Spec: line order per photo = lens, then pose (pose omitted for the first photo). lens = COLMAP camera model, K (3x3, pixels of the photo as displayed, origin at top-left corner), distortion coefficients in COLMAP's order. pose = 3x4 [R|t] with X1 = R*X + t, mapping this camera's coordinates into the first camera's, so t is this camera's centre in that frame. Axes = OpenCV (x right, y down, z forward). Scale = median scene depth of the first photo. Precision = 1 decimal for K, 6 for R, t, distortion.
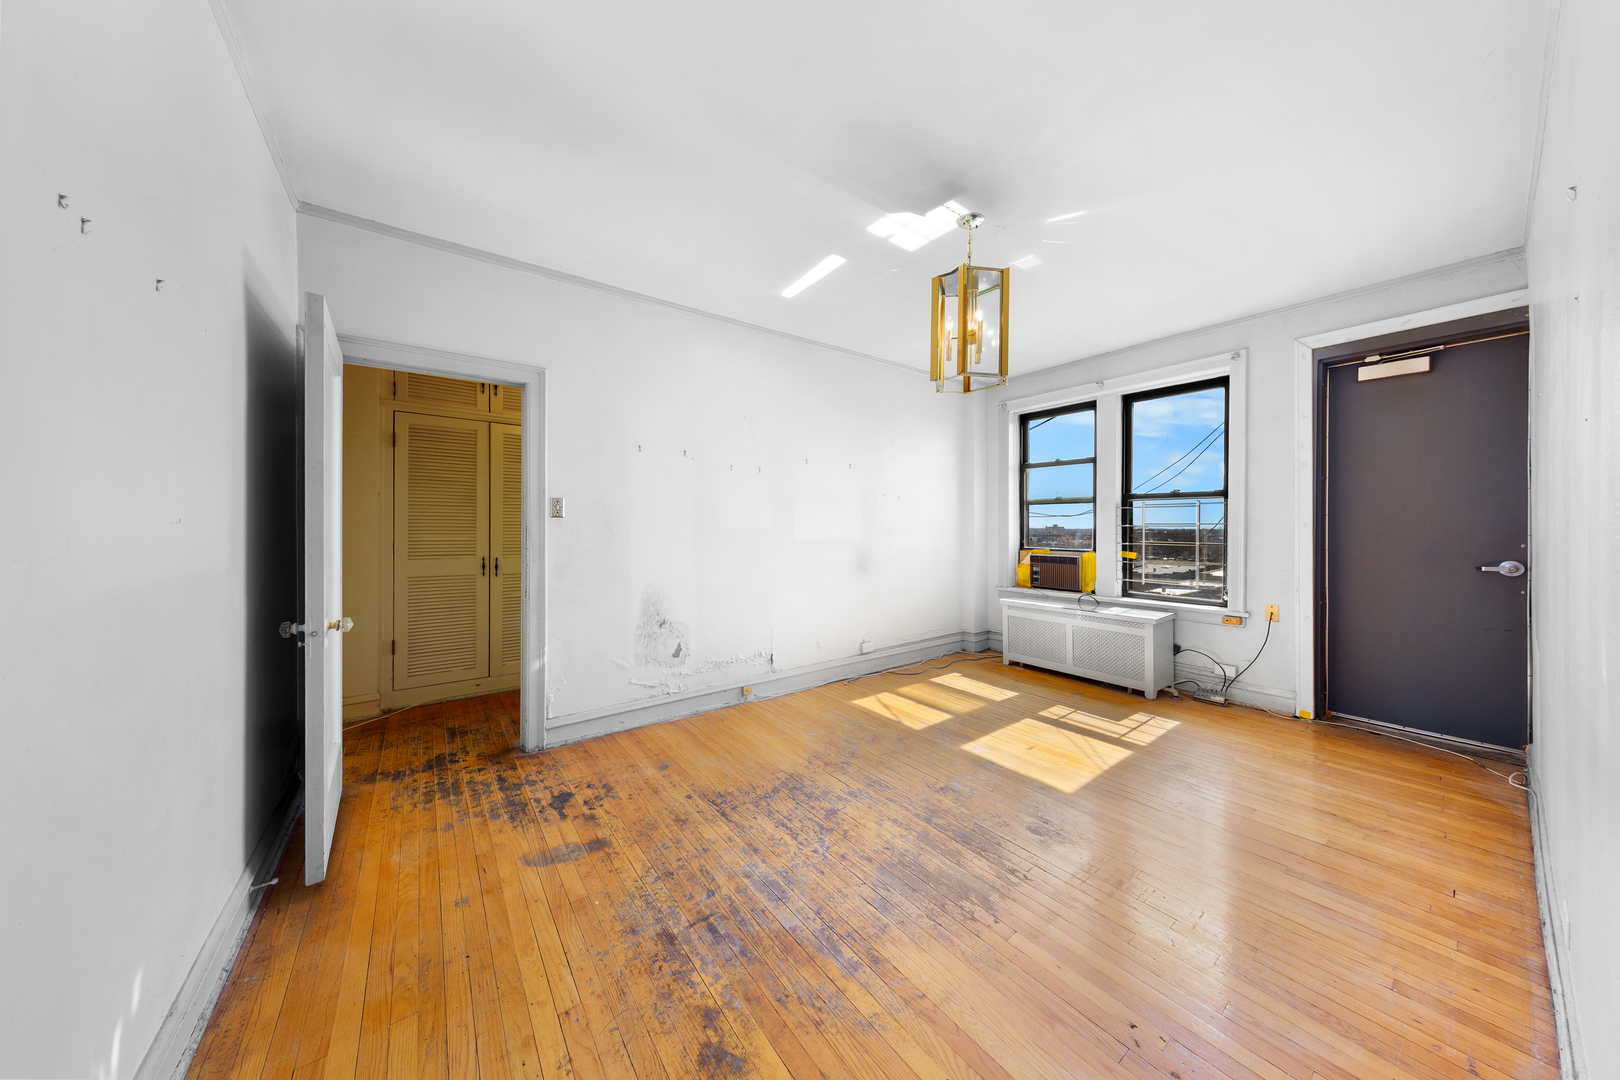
lens RADIAL K [[510.2, 0, 796.4], [0, 510.2, 523.5], [0, 0, 1]] dist [0.007855, -0.000296]
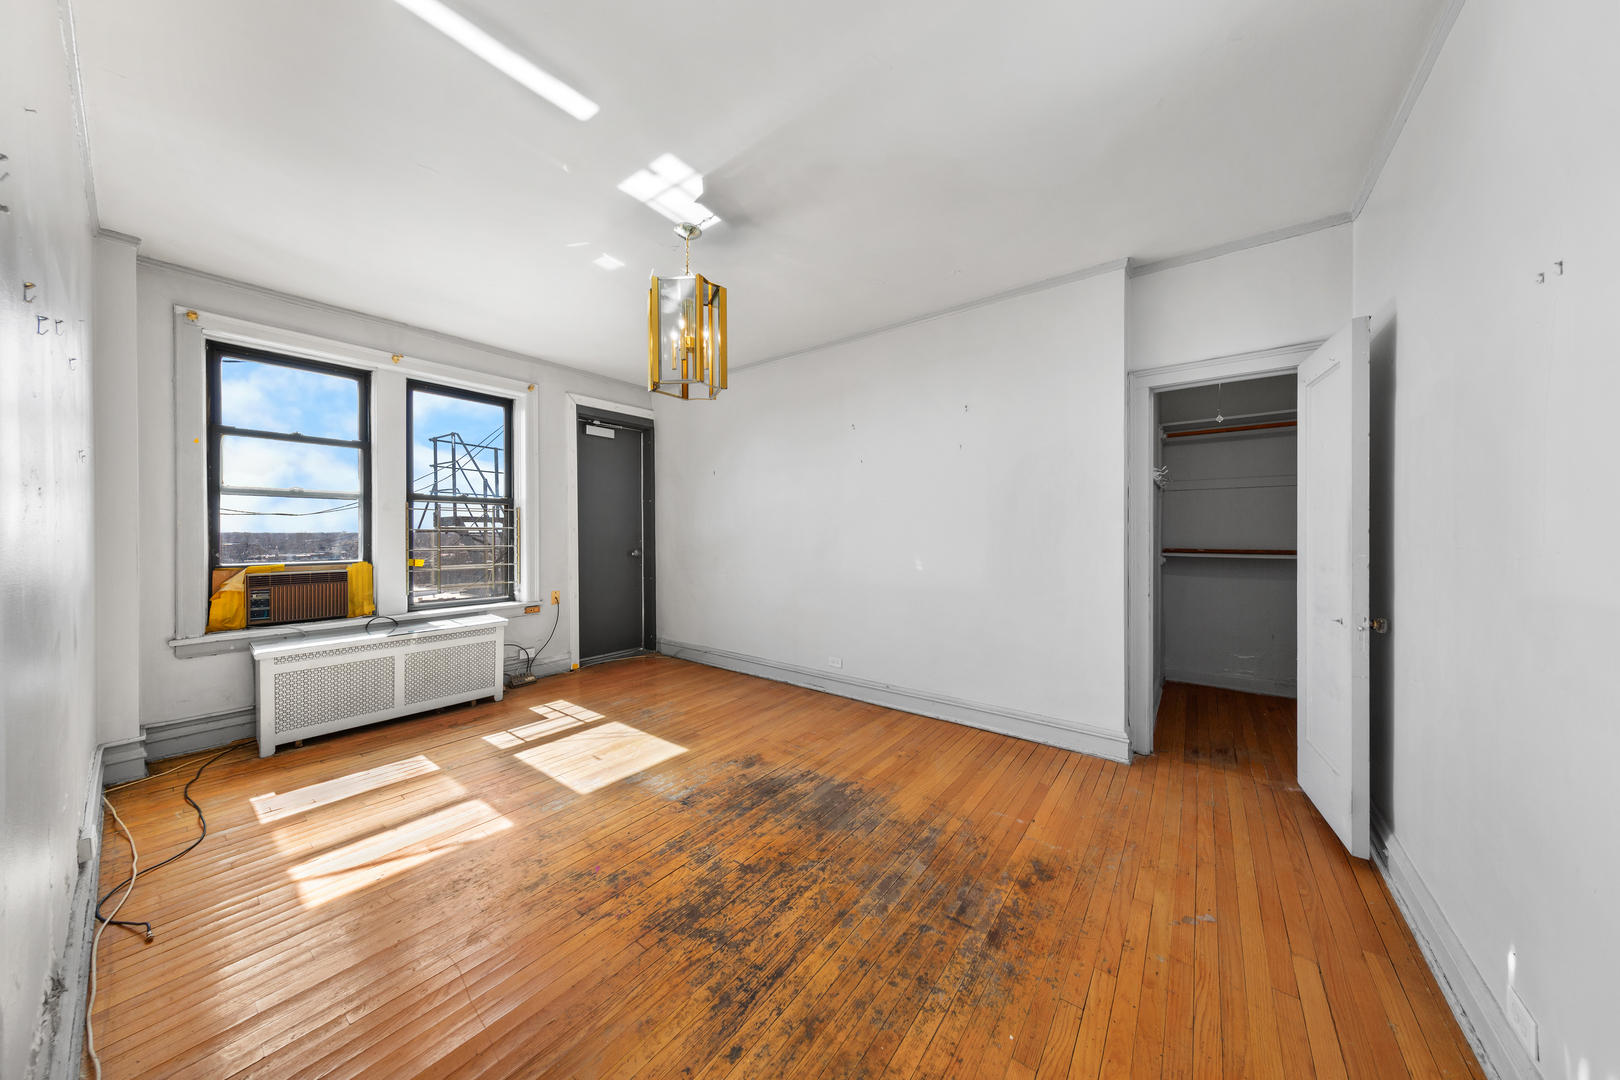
lens RADIAL K [[510.2, 0, 824.7], [0, 510.2, 532.2], [0, 0, 1]] dist [0.007855, -0.000296]
pose [[-0.298873, -0.004187, 0.954284, -0.722868], [-0.007100, 0.999972, 0.002164, 0.002554], [-0.954266, -0.006128, -0.298895, 1.055126]]
